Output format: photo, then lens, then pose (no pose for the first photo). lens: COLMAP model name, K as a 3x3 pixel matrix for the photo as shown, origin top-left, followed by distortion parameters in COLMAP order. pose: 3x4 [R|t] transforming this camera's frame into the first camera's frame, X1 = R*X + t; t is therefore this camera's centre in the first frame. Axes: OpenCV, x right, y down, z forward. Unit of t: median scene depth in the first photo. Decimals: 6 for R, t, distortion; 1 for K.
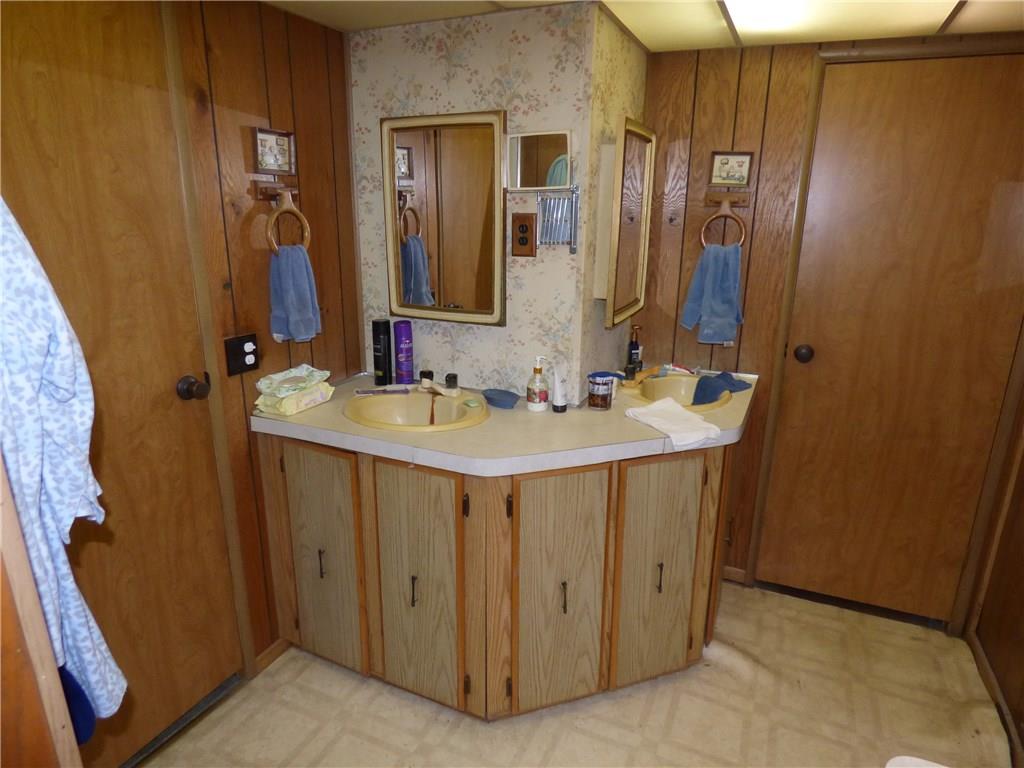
lens RADIAL K [[610.3, 0, 512.0], [0, 610.3, 384.0], [0, 0, 1]] dist [-0.017618, -0.000068]
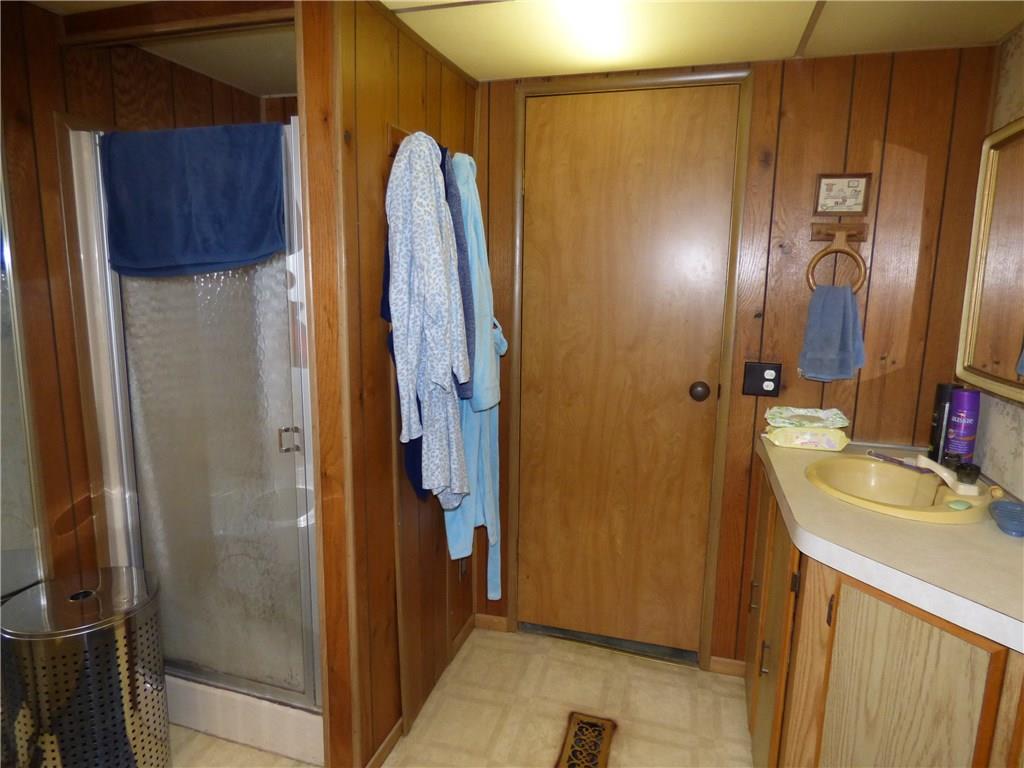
lens RADIAL K [[610.3, 0, 512.0], [0, 610.3, 384.0], [0, 0, 1]] dist [-0.017618, -0.000068]
pose [[0.141267, 0.160826, -0.976821, 0.571409], [-0.288481, 0.950580, 0.114786, -0.036205], [0.947007, 0.265578, 0.180681, 0.372544]]
